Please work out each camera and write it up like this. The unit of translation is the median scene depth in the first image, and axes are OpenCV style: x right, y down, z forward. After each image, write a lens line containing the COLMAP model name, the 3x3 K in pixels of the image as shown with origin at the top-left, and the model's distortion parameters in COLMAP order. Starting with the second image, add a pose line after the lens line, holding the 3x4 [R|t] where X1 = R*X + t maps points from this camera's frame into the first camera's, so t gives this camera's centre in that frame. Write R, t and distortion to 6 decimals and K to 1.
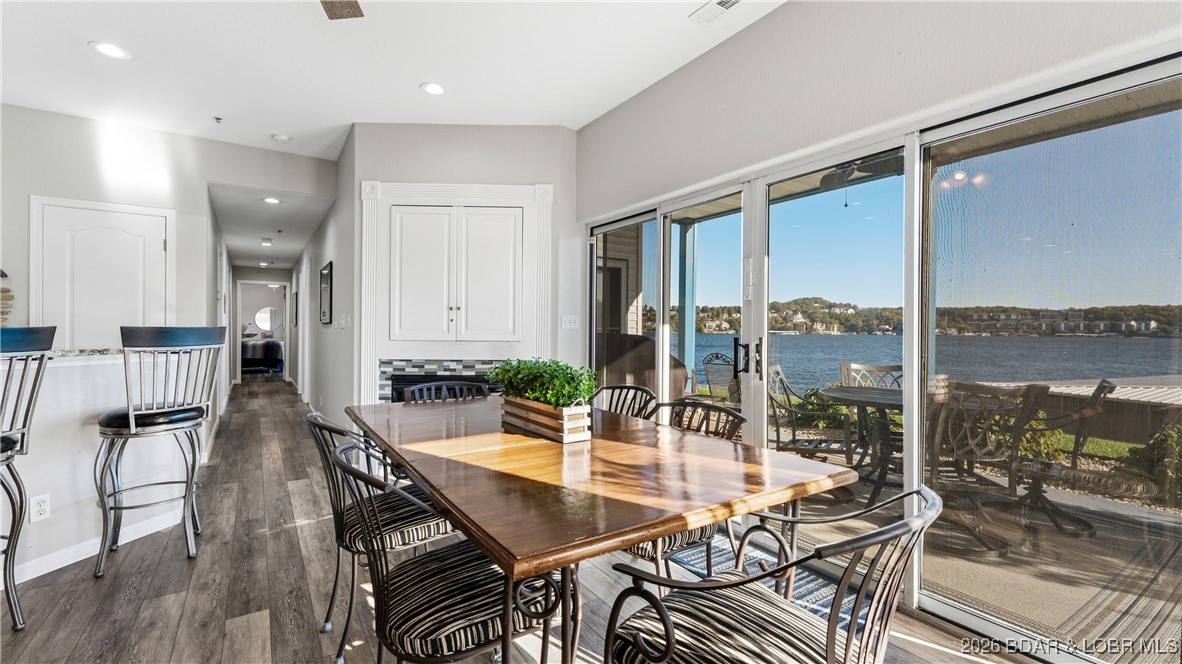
lens RADIAL K [[502.5, 0, 578.1], [0, 502.5, 329.6], [0, 0, 1]] dist [-0.001256, -0.000344]
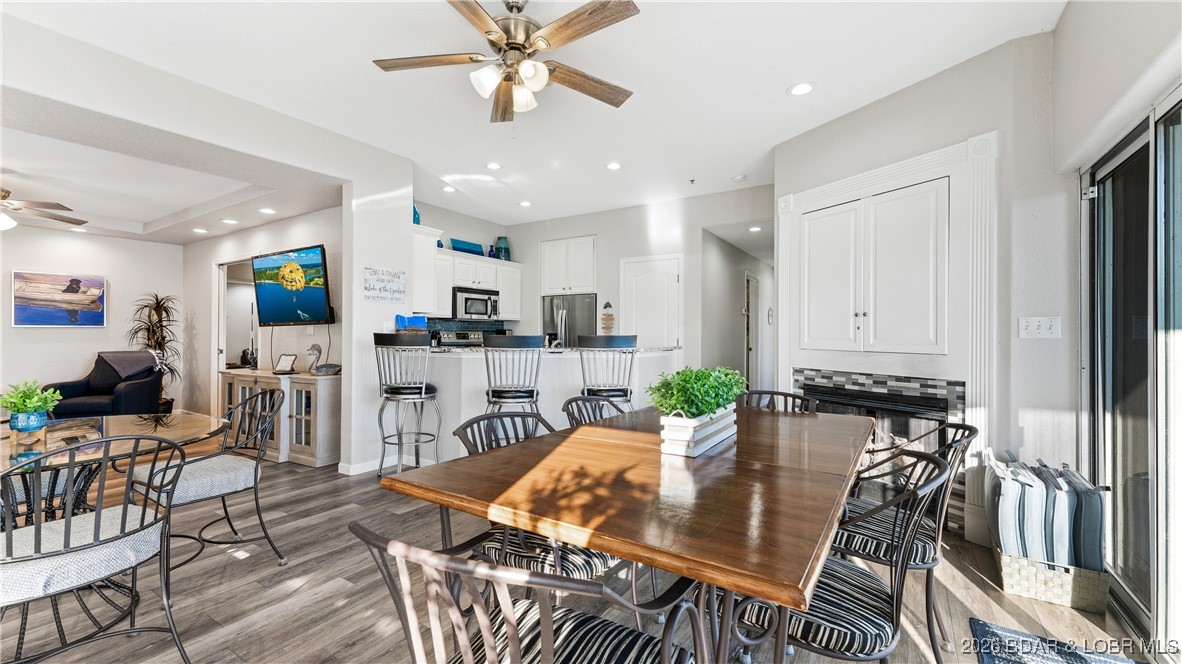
lens RADIAL K [[481.3, 0, 569.4], [0, 481.3, 330.4], [0, 0, 1]] dist [0.000160, -0.000142]
pose [[0.383801, -0.010572, -0.923355, 0.334184], [-0.006969, 0.999873, -0.014345, 0.001285], [0.923390, 0.011940, 0.383678, 0.202940]]
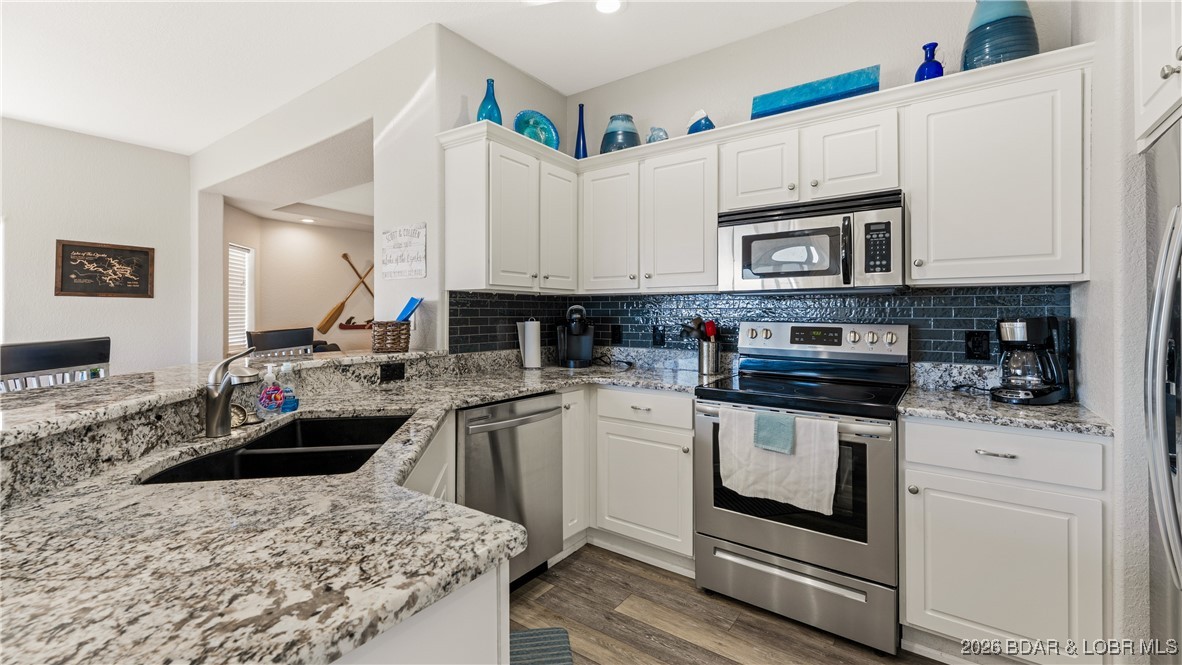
lens RADIAL K [[491.5, 0, 566.3], [0, 491.5, 312.4], [0, 0, 1]] dist [0.001385, 0.000141]
pose [[-0.941991, -0.007019, -0.335565, -0.793038], [-0.007526, 0.999972, 0.000212, -0.027887], [0.335554, 0.002725, -0.942017, 0.972540]]
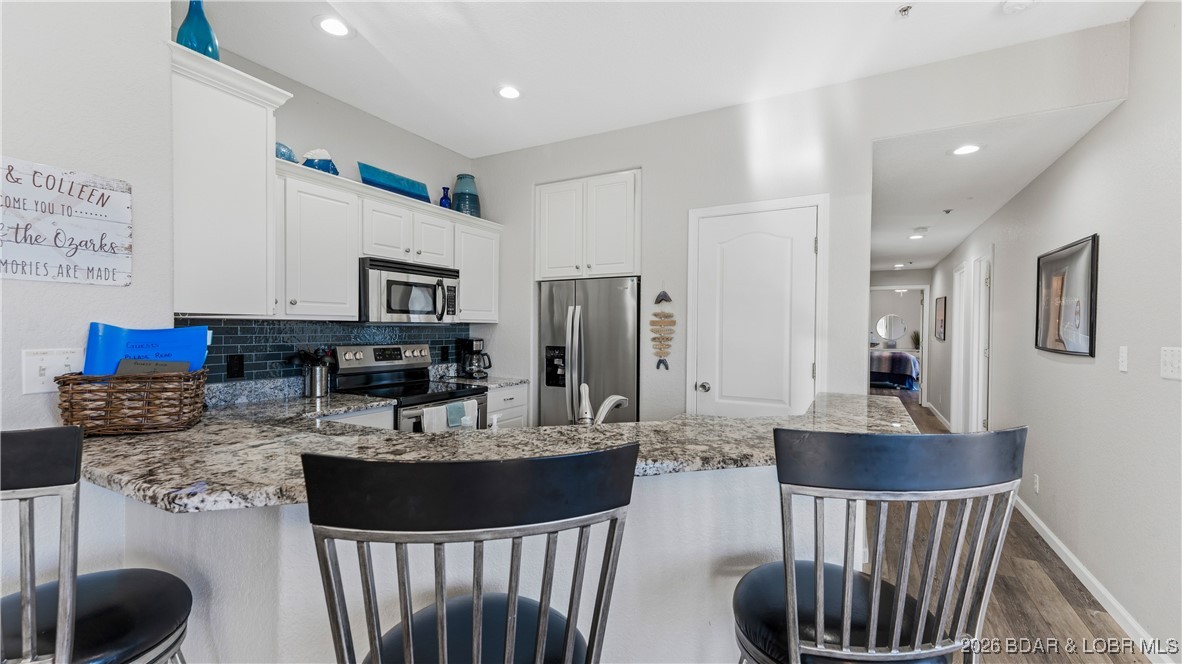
lens RADIAL K [[481.1, 0, 583.5], [0, 481.1, 332.9], [0, 0, 1]] dist [0.002731, 0.000108]
pose [[0.457269, 0.007792, -0.889294, -0.380951], [-0.007573, 0.999959, 0.004867, -0.045135], [0.889296, 0.004509, 0.457310, 0.409694]]
